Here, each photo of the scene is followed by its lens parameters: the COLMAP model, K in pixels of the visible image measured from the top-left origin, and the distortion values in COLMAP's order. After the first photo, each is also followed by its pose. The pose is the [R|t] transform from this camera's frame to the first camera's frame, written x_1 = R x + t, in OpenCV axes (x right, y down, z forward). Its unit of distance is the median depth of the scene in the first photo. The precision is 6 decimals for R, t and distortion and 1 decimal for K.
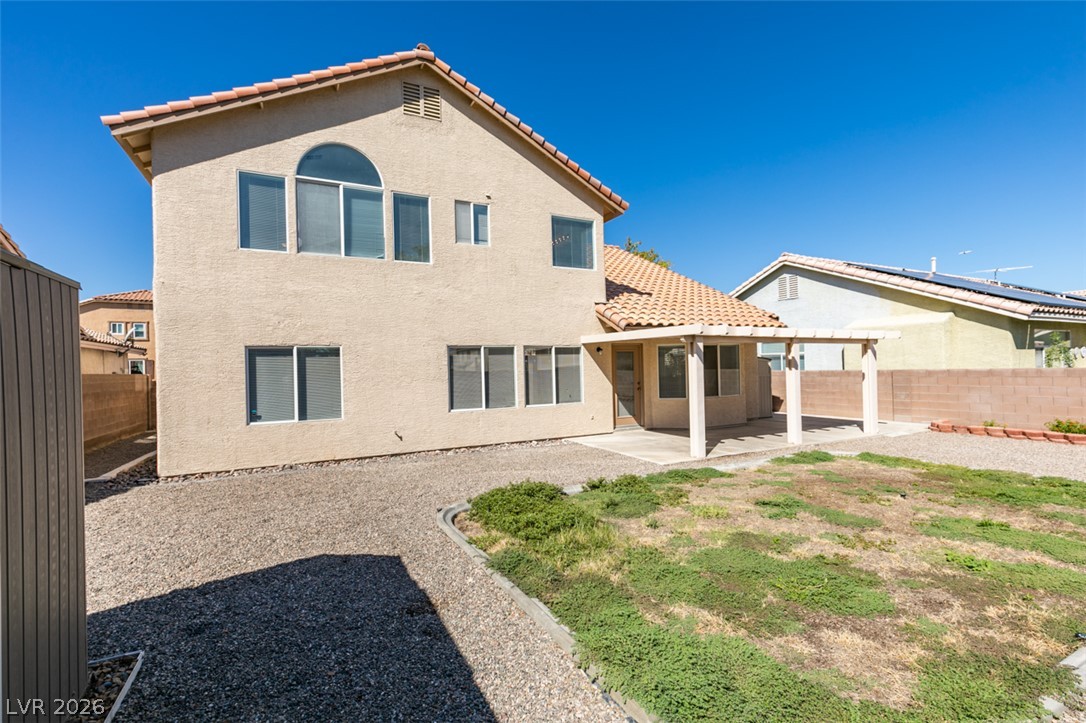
lens RADIAL K [[486.2, 0, 544.2], [0, 486.2, 366.0], [0, 0, 1]] dist [0.004559, -0.001094]
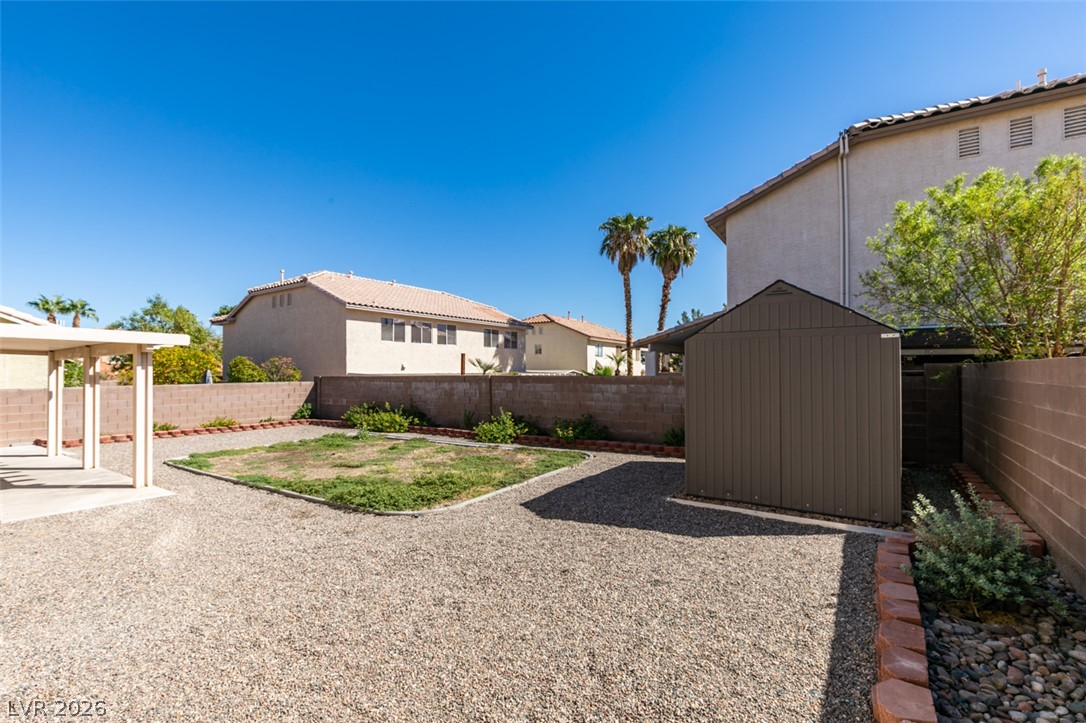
lens RADIAL K [[486.2, 0, 549.7], [0, 486.2, 363.8], [0, 0, 1]] dist [0.004559, -0.001094]
pose [[-0.467695, 0.043238, 0.882831, -0.722539], [0.012417, 0.999026, -0.042350, 0.014611], [-0.883802, -0.008845, -0.467777, 0.664198]]
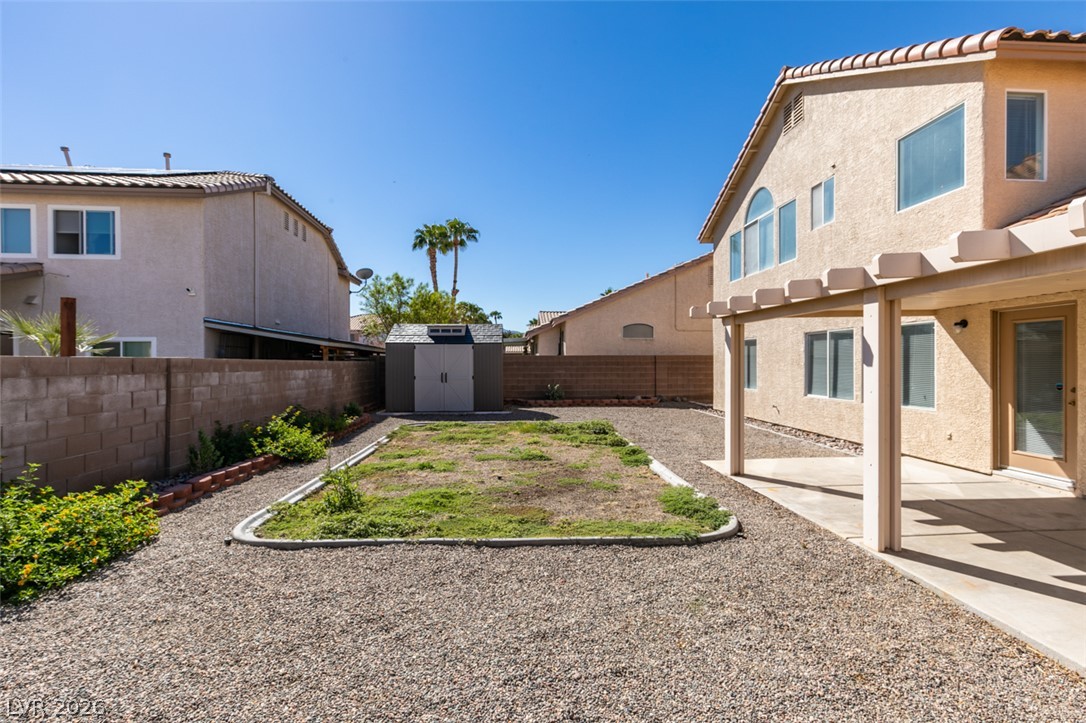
lens RADIAL K [[486.2, 0, 539.8], [0, 486.2, 363.0], [0, 0, 1]] dist [0.004559, -0.001094]
pose [[-0.410520, 0.028144, -0.911417, 0.994473], [0.020172, 0.999559, 0.021779, -0.011209], [0.911628, -0.009445, -0.410907, 0.908913]]
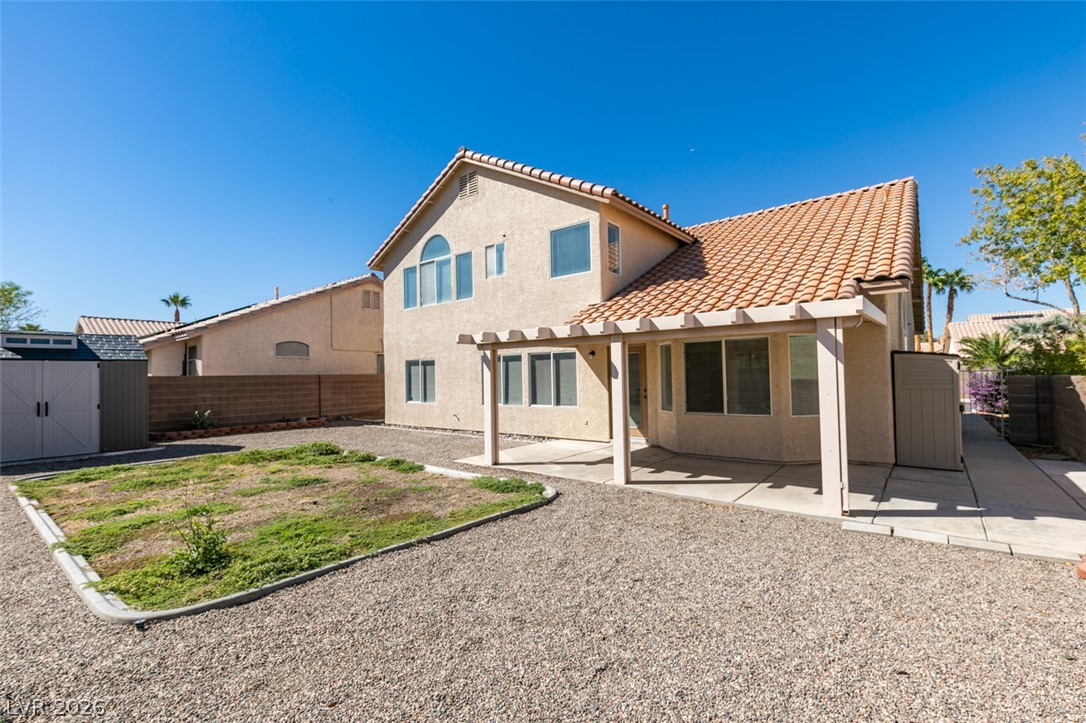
lens RADIAL K [[486.2, 0, 541.8], [0, 486.2, 364.0], [0, 0, 1]] dist [0.004559, -0.001094]
pose [[0.398167, -0.006412, -0.917291, 1.114524], [0.016921, 0.999857, 0.000356, -0.017024], [0.917157, -0.015663, 0.398219, 0.612628]]
